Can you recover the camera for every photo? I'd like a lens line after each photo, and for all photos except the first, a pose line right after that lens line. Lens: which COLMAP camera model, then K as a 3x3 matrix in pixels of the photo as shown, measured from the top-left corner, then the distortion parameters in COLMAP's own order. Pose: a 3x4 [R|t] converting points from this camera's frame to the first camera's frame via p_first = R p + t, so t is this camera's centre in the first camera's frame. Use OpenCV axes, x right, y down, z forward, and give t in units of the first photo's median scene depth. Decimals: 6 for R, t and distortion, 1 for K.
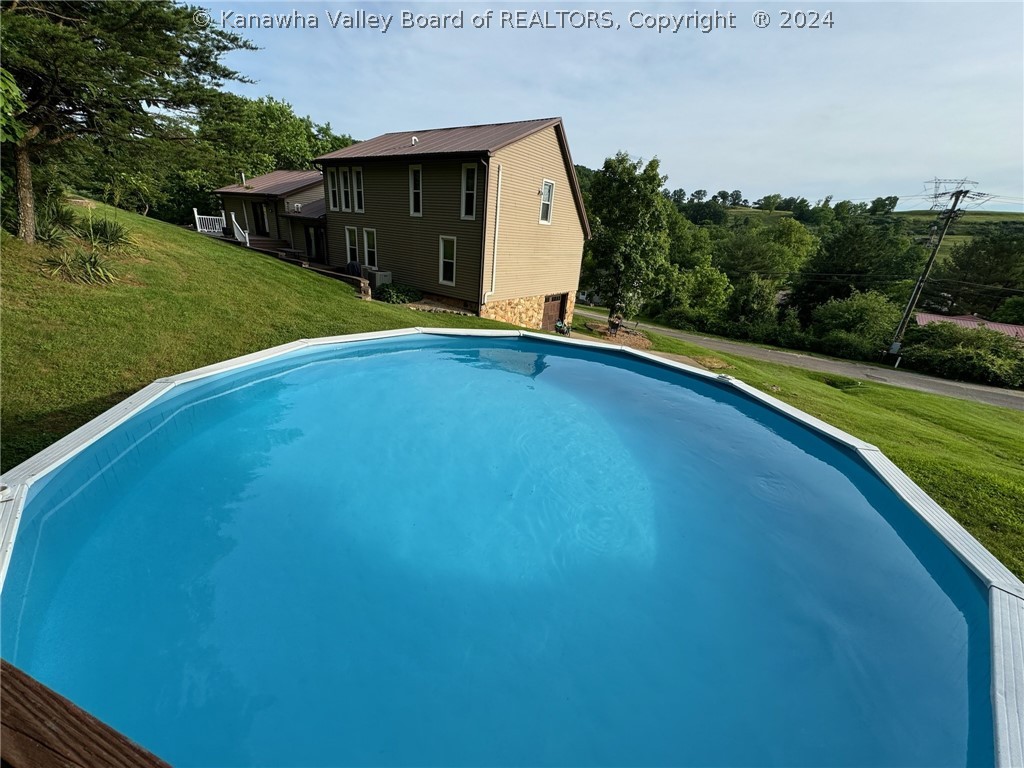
lens RADIAL K [[408.7, 0, 510.5], [0, 408.7, 386.6], [0, 0, 1]] dist [-0.010249, -0.000475]
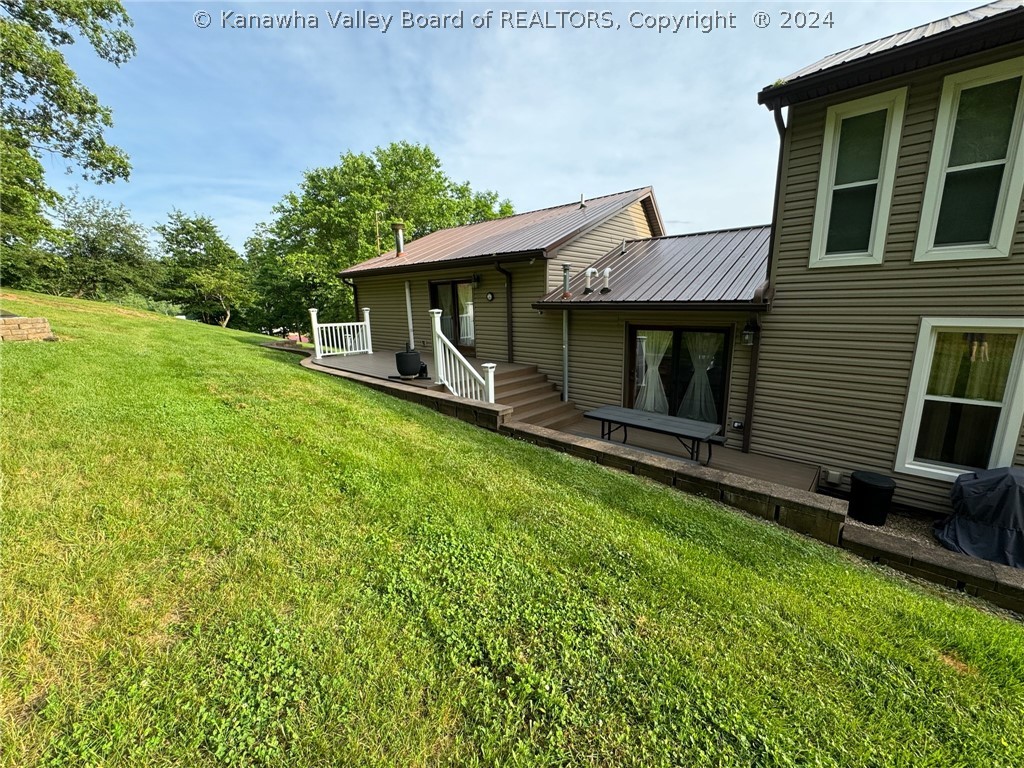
lens RADIAL K [[408.7, 0, 507.1], [0, 408.7, 385.2], [0, 0, 1]] dist [-0.010249, -0.000475]
pose [[0.988594, -0.069697, -0.133507, -0.551507], [0.045833, 0.983655, -0.174136, -0.290639], [0.143462, 0.166030, 0.975629, 0.656790]]
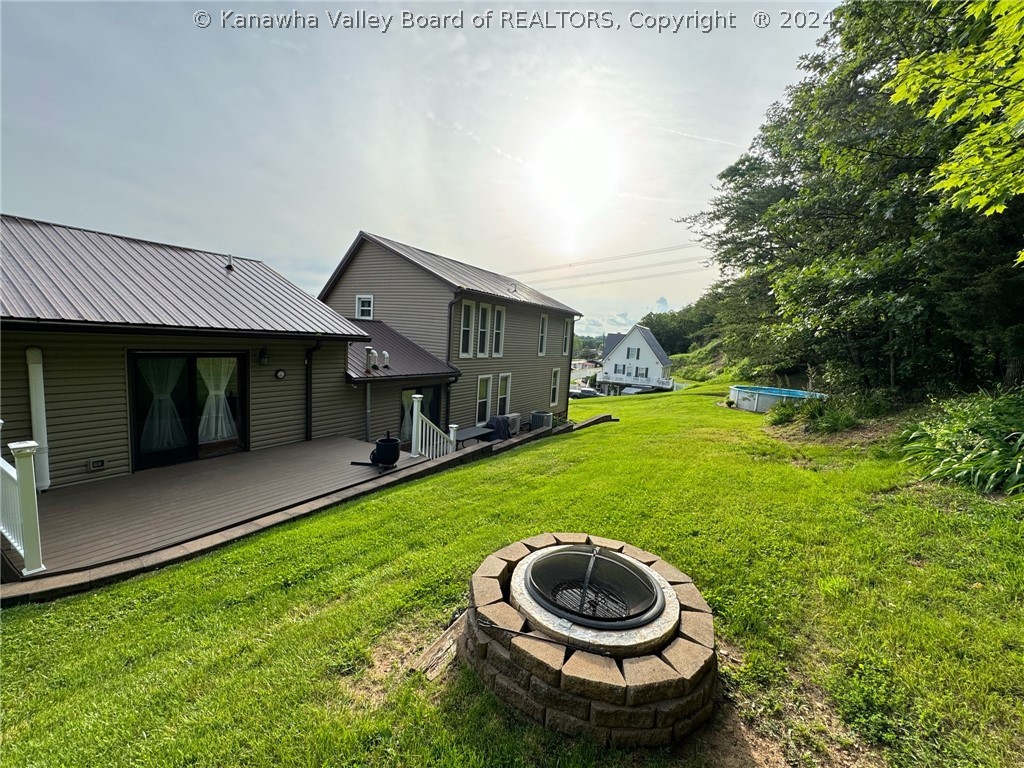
lens RADIAL K [[408.7, 0, 509.9], [0, 408.7, 388.2], [0, 0, 1]] dist [-0.010249, -0.000475]
pose [[-0.112776, -0.204415, 0.972366, -1.000100], [0.290466, 0.929079, 0.229003, -0.466354], [-0.950216, 0.308265, -0.045402, 0.874221]]
